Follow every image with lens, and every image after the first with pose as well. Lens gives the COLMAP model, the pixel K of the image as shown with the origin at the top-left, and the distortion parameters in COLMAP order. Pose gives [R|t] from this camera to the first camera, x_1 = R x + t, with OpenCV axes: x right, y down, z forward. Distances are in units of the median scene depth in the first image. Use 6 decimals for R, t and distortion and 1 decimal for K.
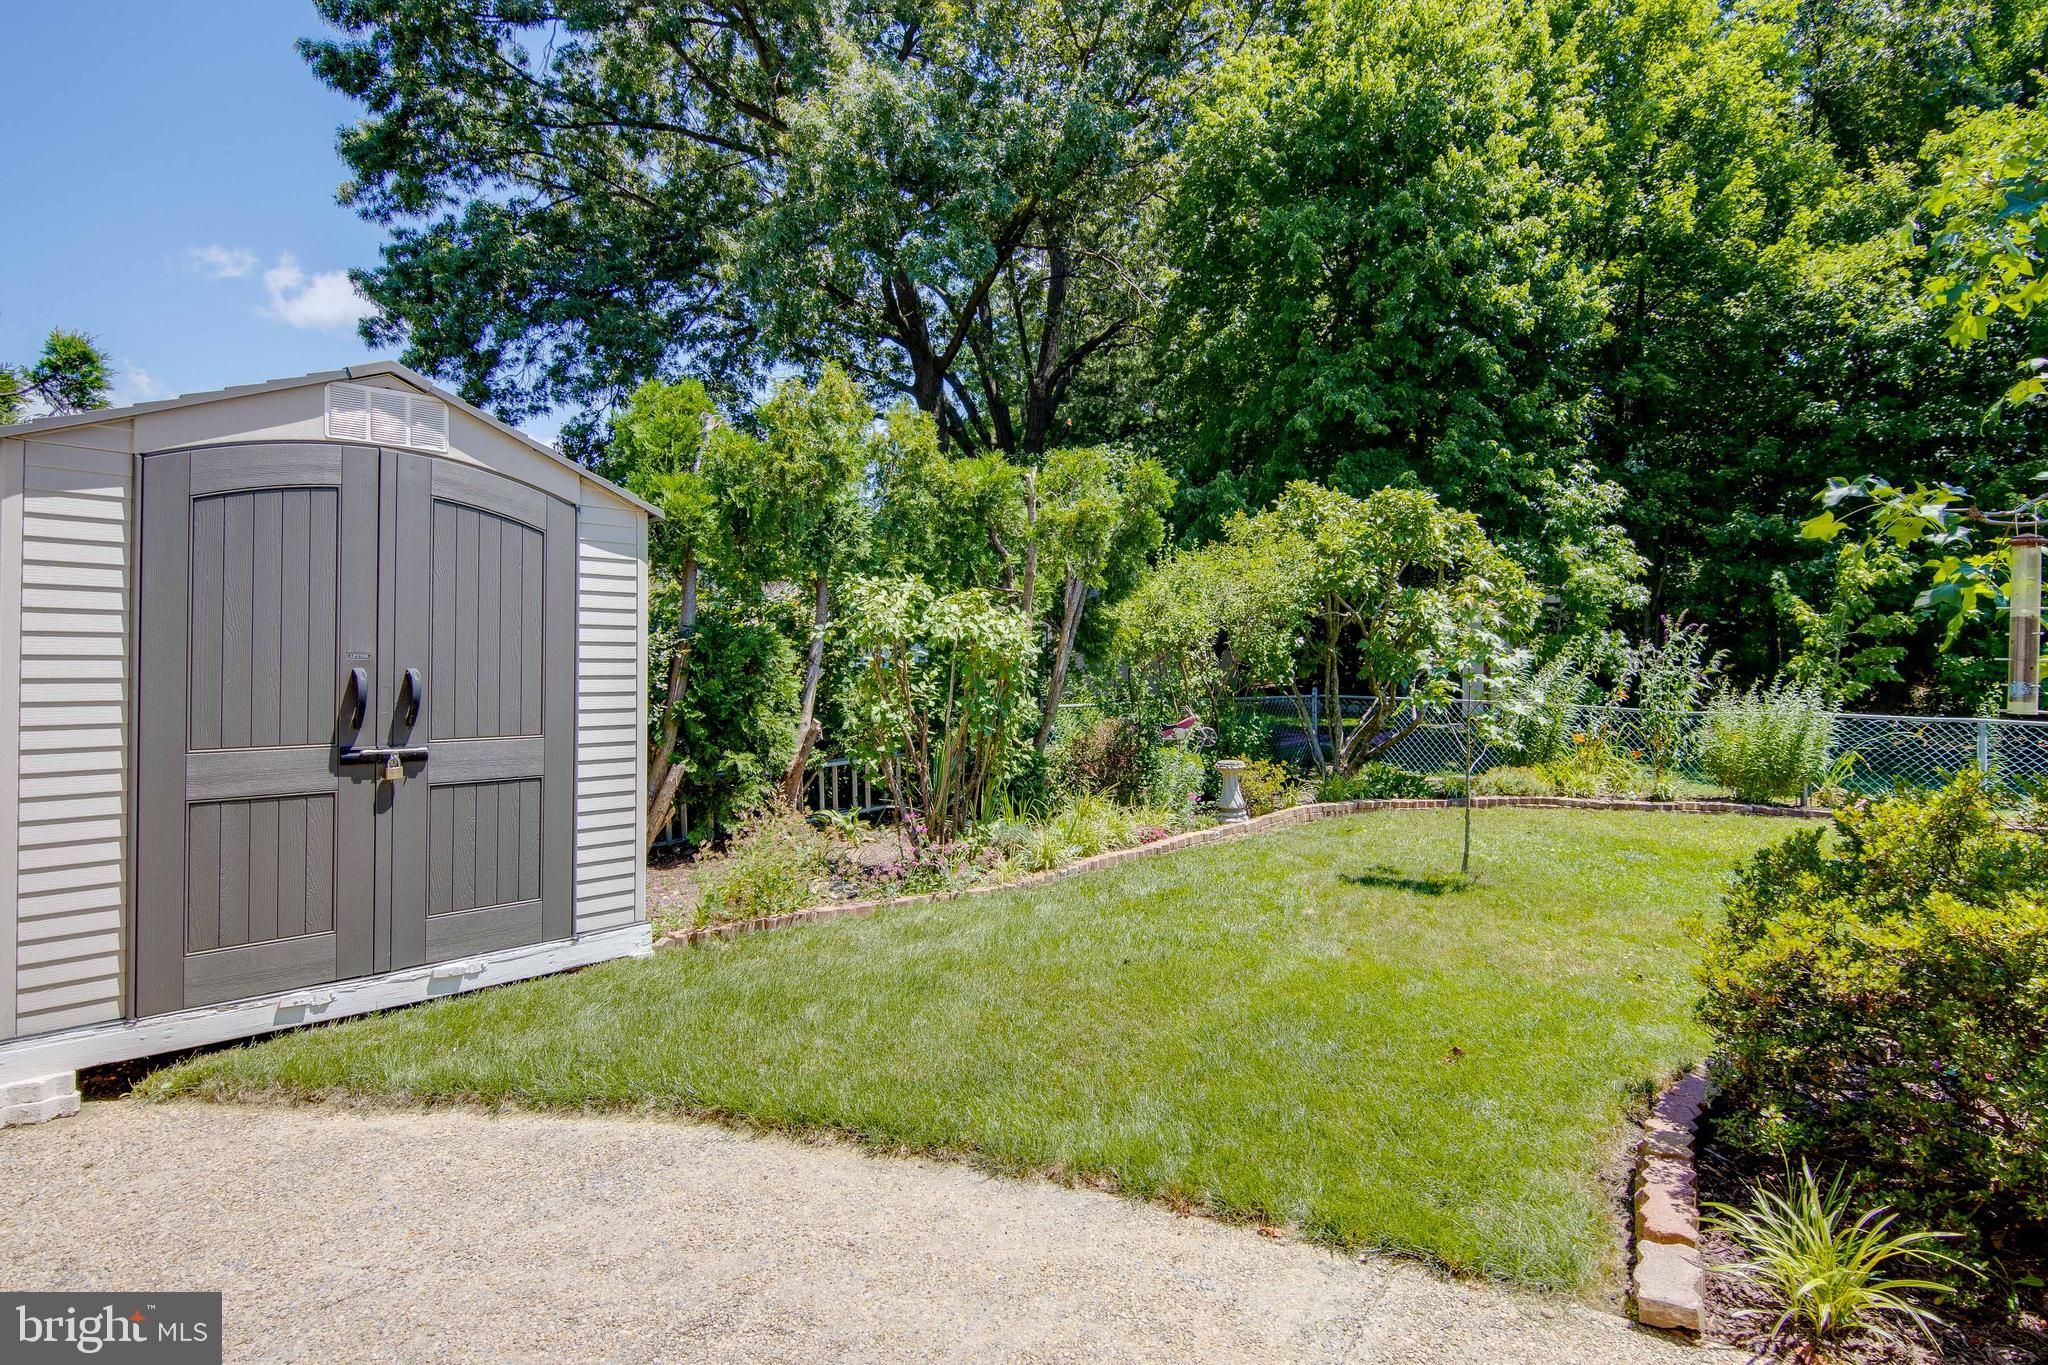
lens RADIAL K [[1144.8, 0, 1043.1], [0, 1144.8, 680.2], [0, 0, 1]] dist [0.013267, -0.015200]
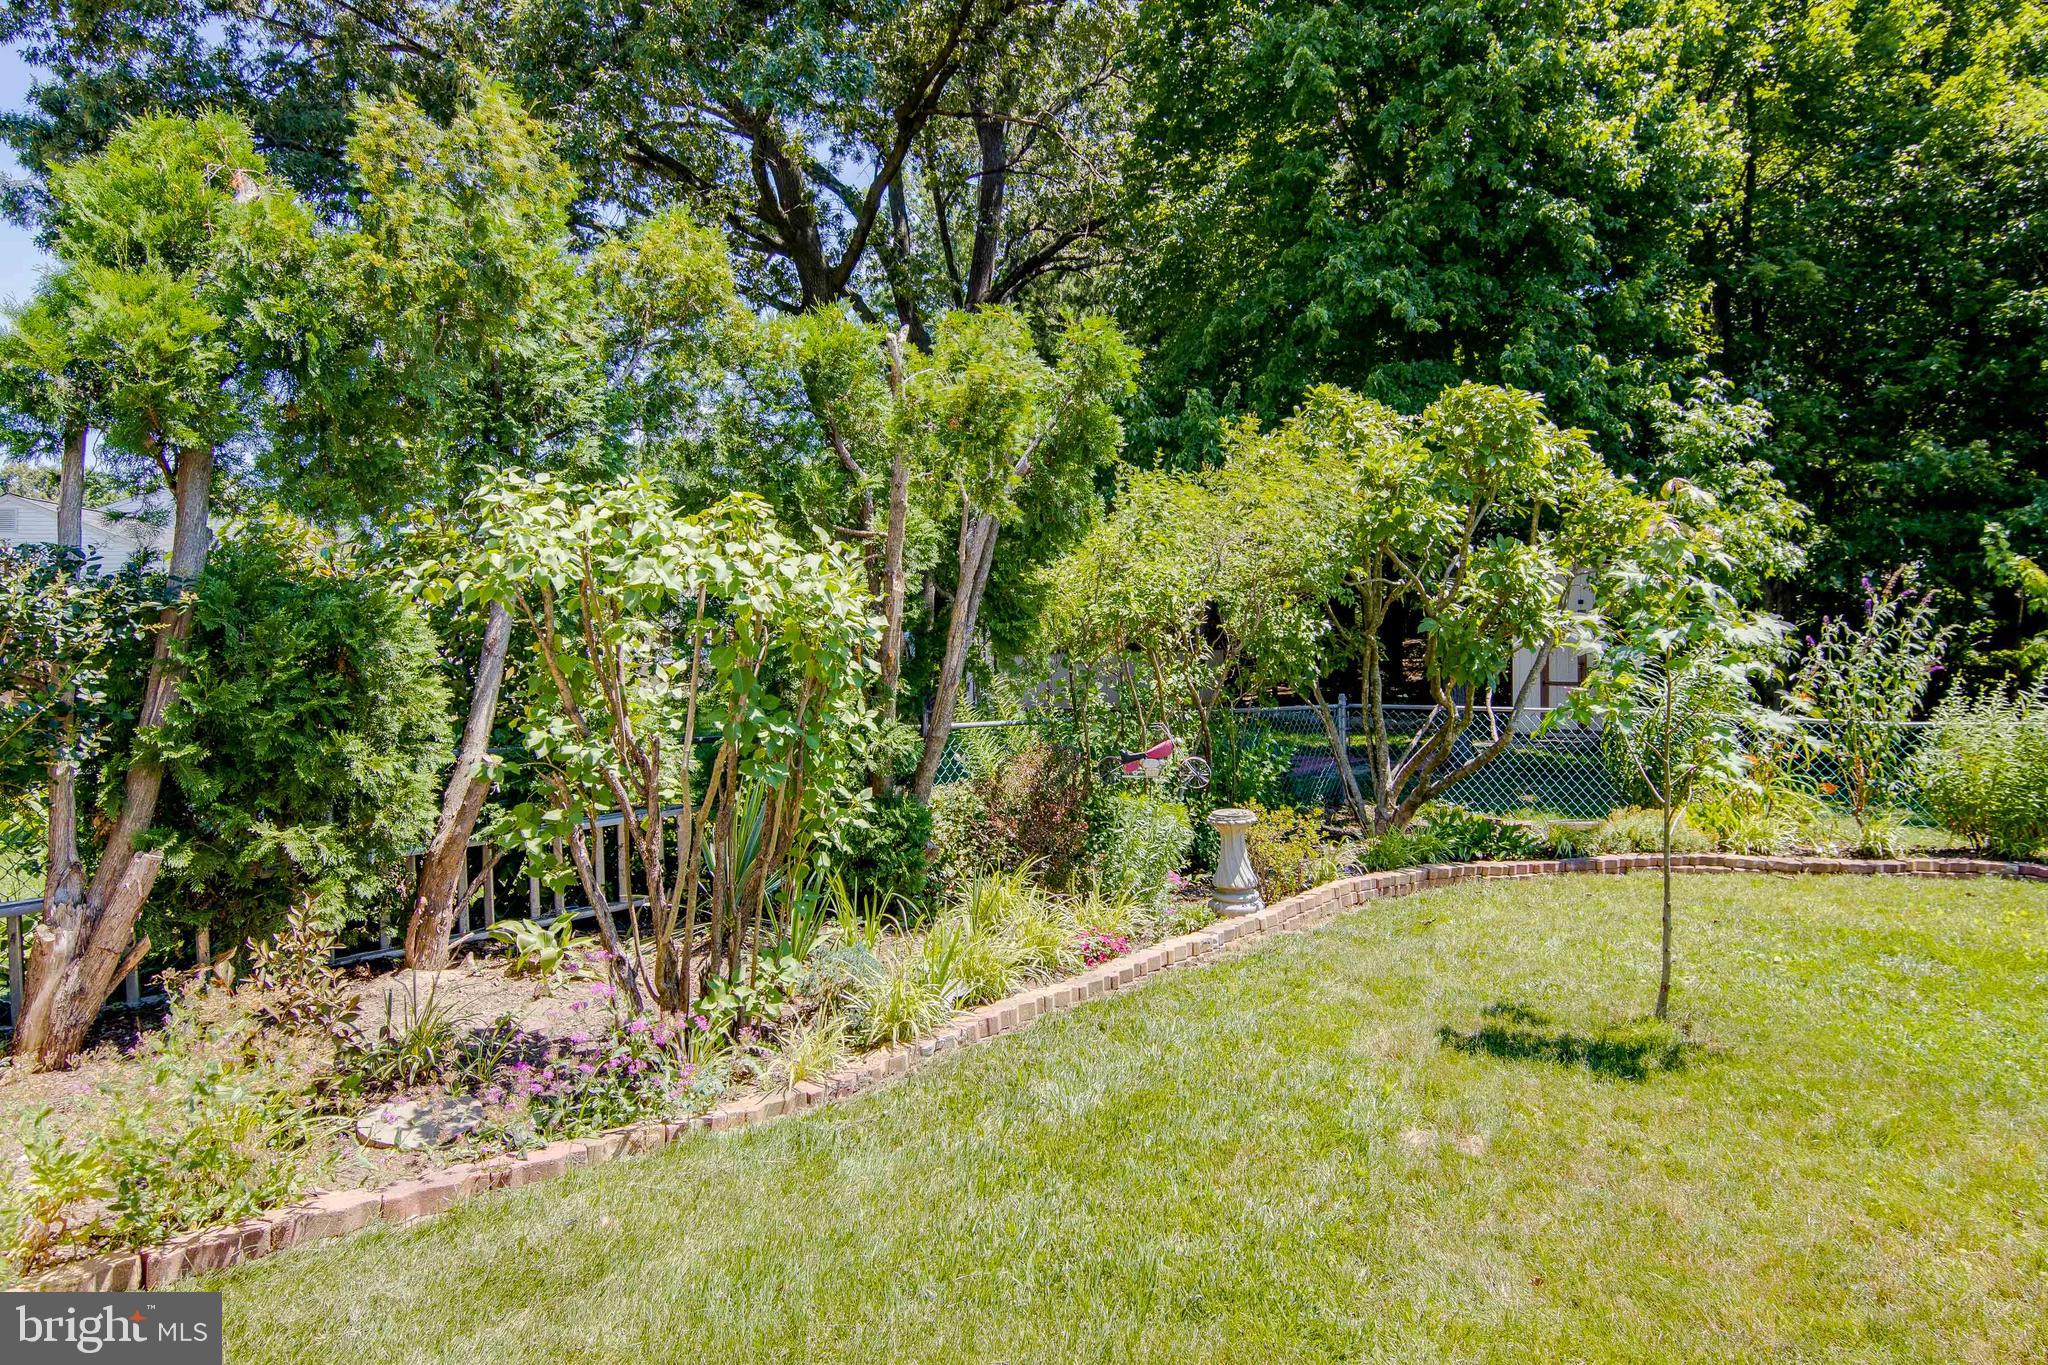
lens RADIAL K [[1202.3, 0, 1080.7], [0, 1202.3, 666.6], [0, 0, 1]] dist [-0.005944, -0.001452]
pose [[0.998327, -0.008118, 0.057252, 0.044594], [0.009426, 0.999700, -0.022625, 0.006583], [-0.057051, 0.023127, 0.998103, 0.351602]]
